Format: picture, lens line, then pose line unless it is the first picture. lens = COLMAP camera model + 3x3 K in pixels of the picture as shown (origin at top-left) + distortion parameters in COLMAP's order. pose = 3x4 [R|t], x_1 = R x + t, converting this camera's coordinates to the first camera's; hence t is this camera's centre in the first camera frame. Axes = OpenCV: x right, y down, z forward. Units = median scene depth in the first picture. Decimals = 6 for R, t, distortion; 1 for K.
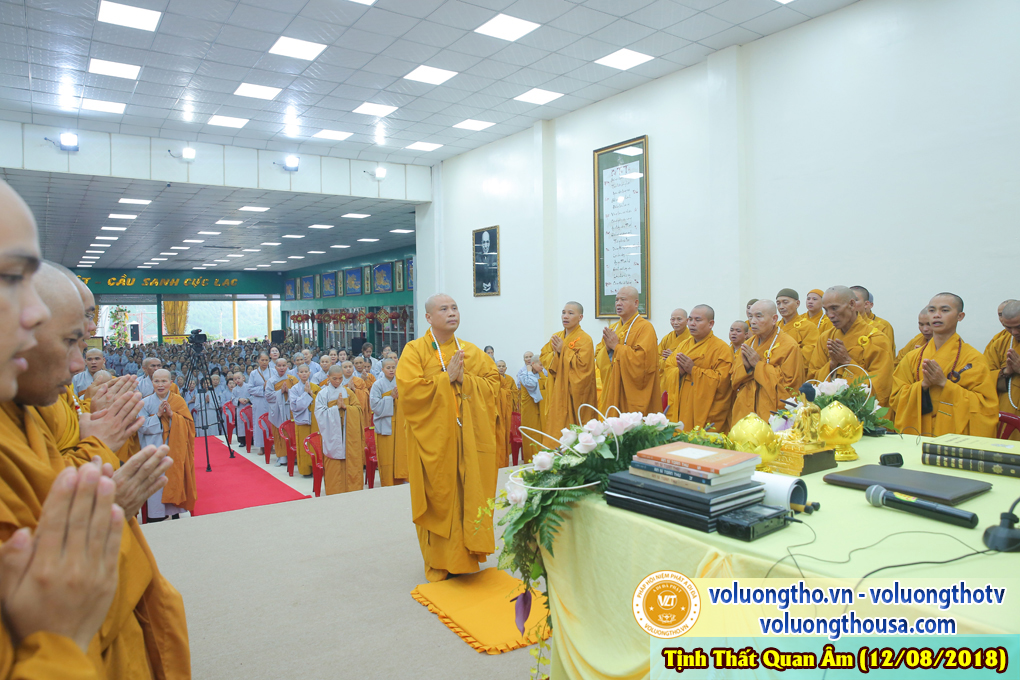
lens RADIAL K [[695.8, 0, 507.7], [0, 695.8, 335.4], [0, 0, 1]] dist [-0.110210, 0.088477]
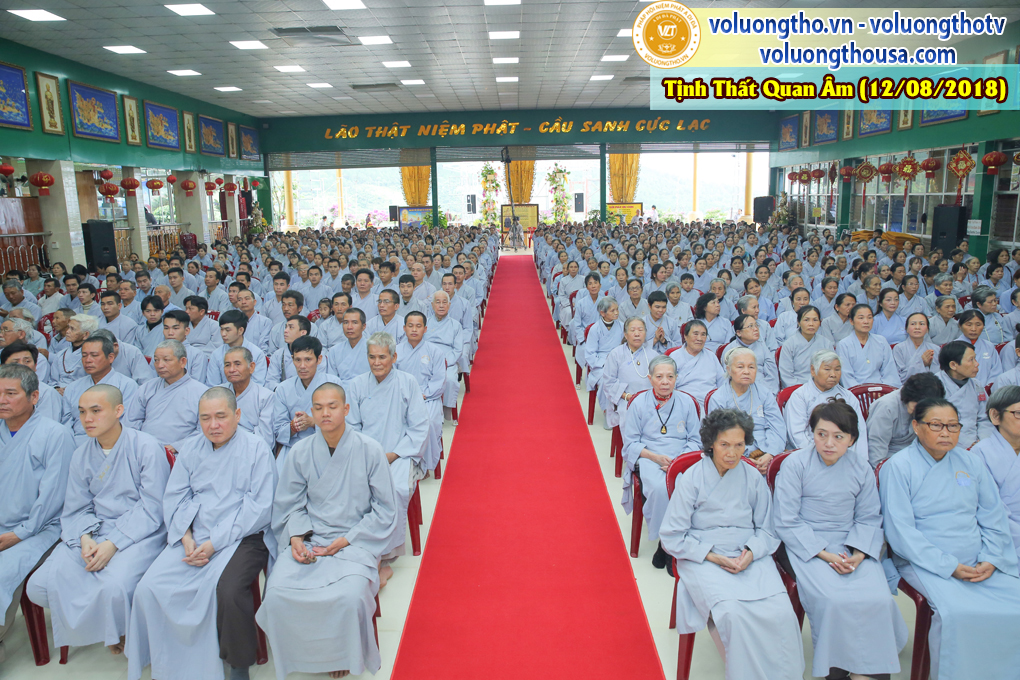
lens RADIAL K [[695.8, 0, 507.7], [0, 695.8, 335.4], [0, 0, 1]] dist [-0.110210, 0.088477]
pose [[0.815747, 0.109075, -0.568031, -0.377471], [-0.007962, 0.984083, 0.177533, 0.024957], [0.578354, -0.140299, 0.803631, 0.779140]]
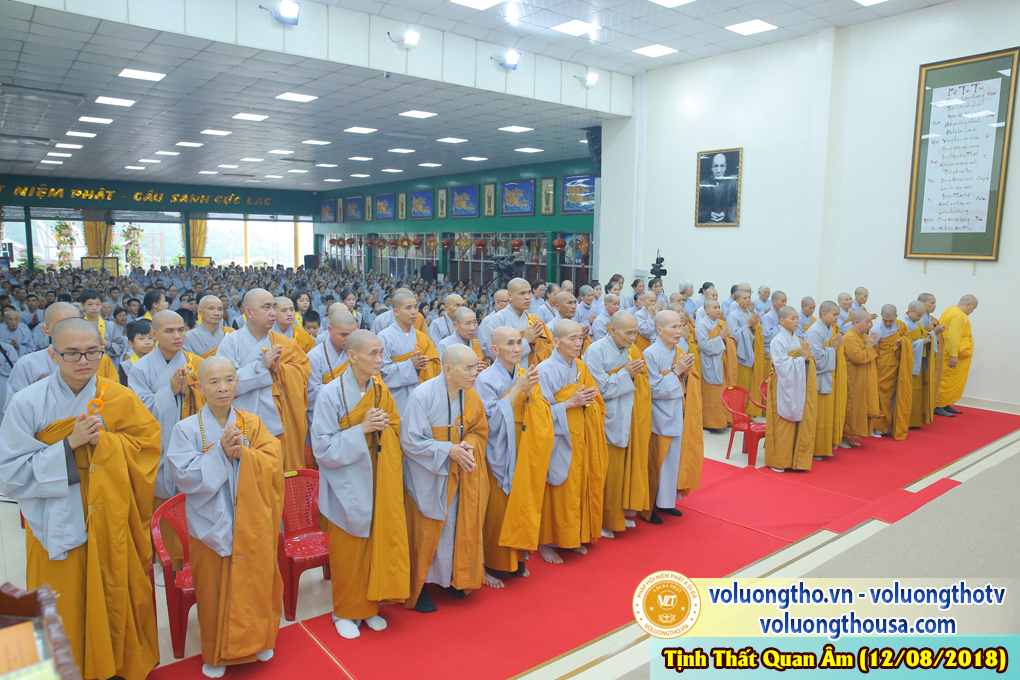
lens RADIAL K [[695.8, 0, 507.7], [0, 695.8, 335.4], [0, 0, 1]] dist [-0.110210, 0.088477]
pose [[0.997486, 0.023563, 0.066831, -0.339201], [-0.030104, 0.994669, 0.098626, 0.002863], [-0.064151, -0.100390, 0.992878, 0.119587]]
